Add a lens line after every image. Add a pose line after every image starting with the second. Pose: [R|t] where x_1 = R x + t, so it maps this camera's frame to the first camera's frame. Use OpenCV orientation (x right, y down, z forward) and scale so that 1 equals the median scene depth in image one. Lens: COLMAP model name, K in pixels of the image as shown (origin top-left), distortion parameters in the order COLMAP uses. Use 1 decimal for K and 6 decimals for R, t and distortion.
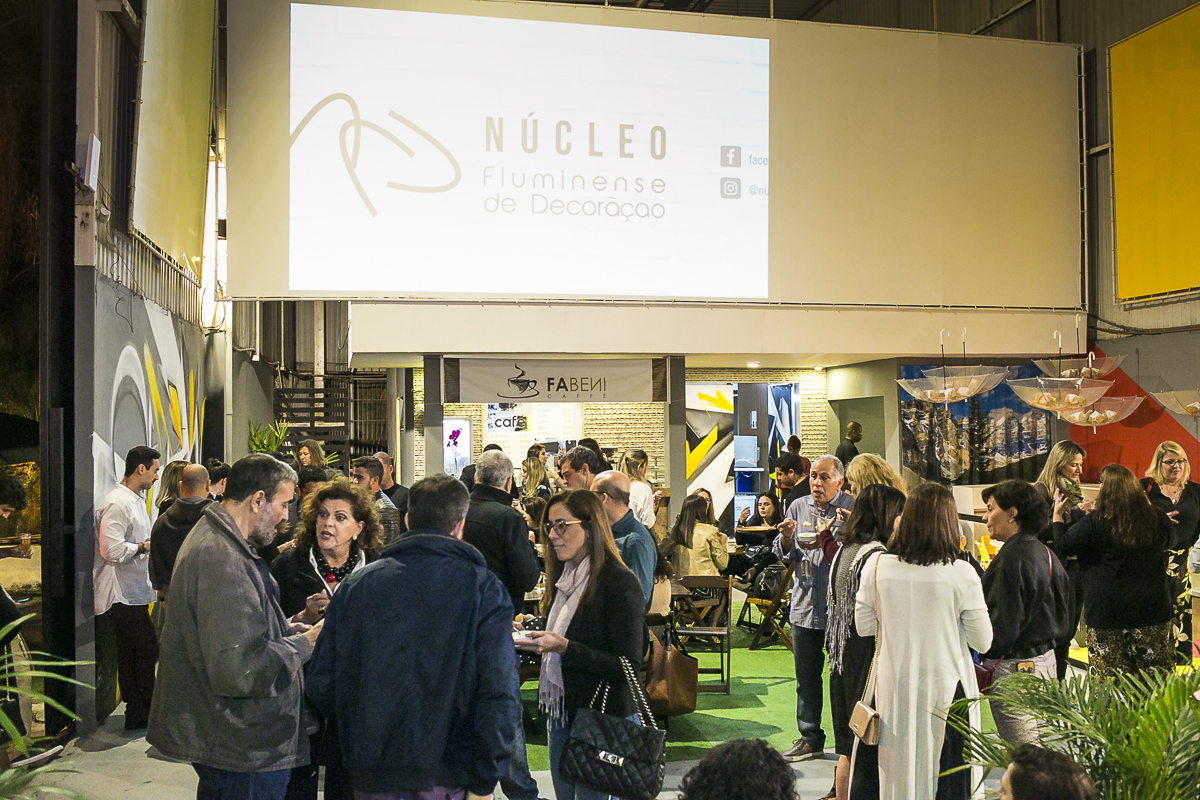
lens RADIAL K [[1111.4, 0, 600.0], [0, 1111.4, 400.0], [0, 0, 1]] dist [-0.044663, 0.005348]
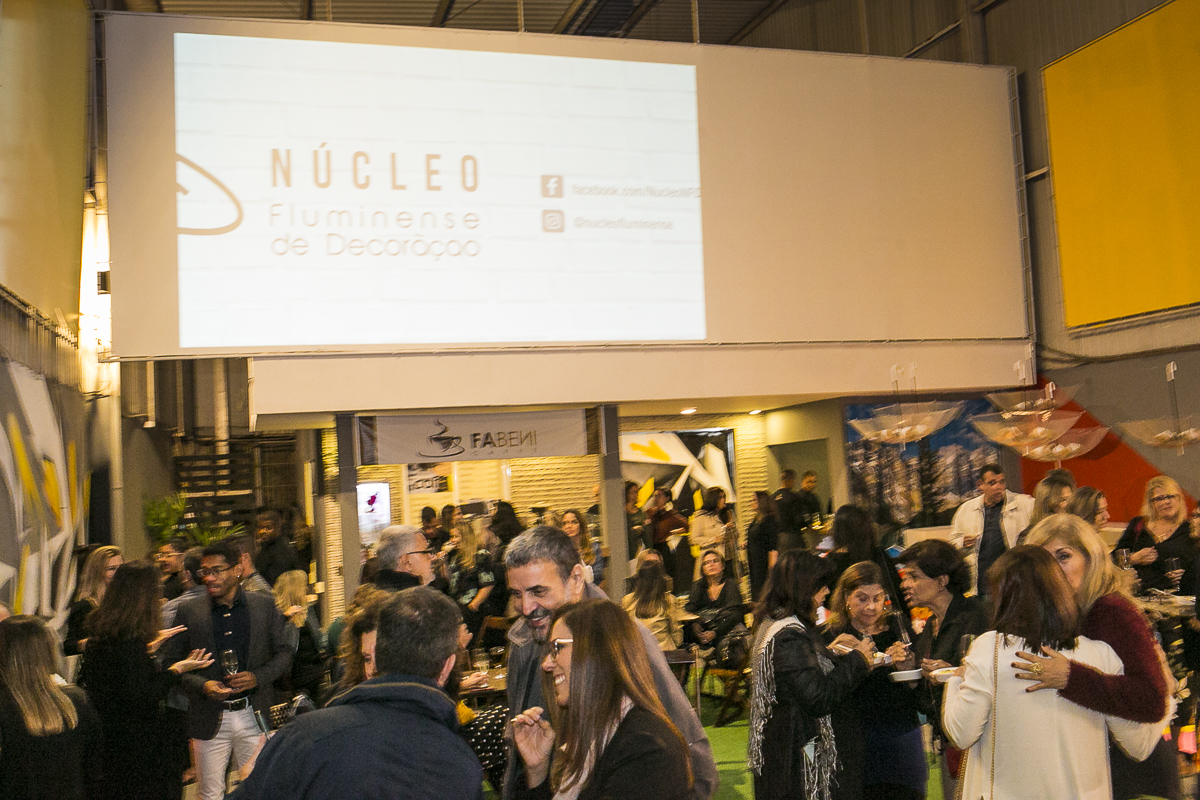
lens RADIAL K [[1111.4, 0, 600.0], [0, 1111.4, 400.0], [0, 0, 1]] dist [-0.044663, 0.005348]
pose [[0.996085, -0.038529, 0.079566, -0.013358], [0.042166, 0.998117, -0.044549, -0.002268], [-0.077700, 0.047729, 0.995834, 0.072329]]
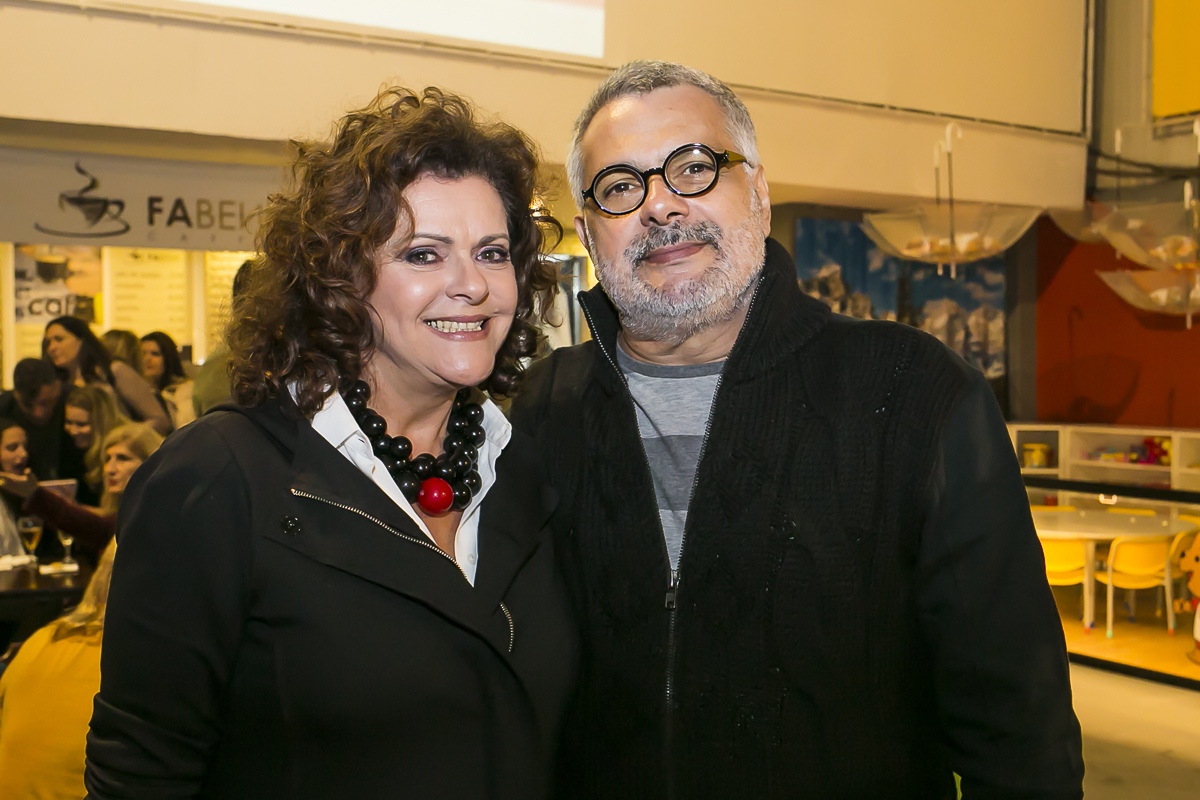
lens RADIAL K [[1356.3, 0, 600.0], [0, 1356.3, 400.0], [0, 0, 1]] dist [-0.016015, -0.007261]
pose [[0.952931, 0.008683, 0.303062, -0.036112], [-0.020293, 0.999175, 0.035181, 0.041043], [-0.302506, -0.039675, 0.952321, 0.366931]]
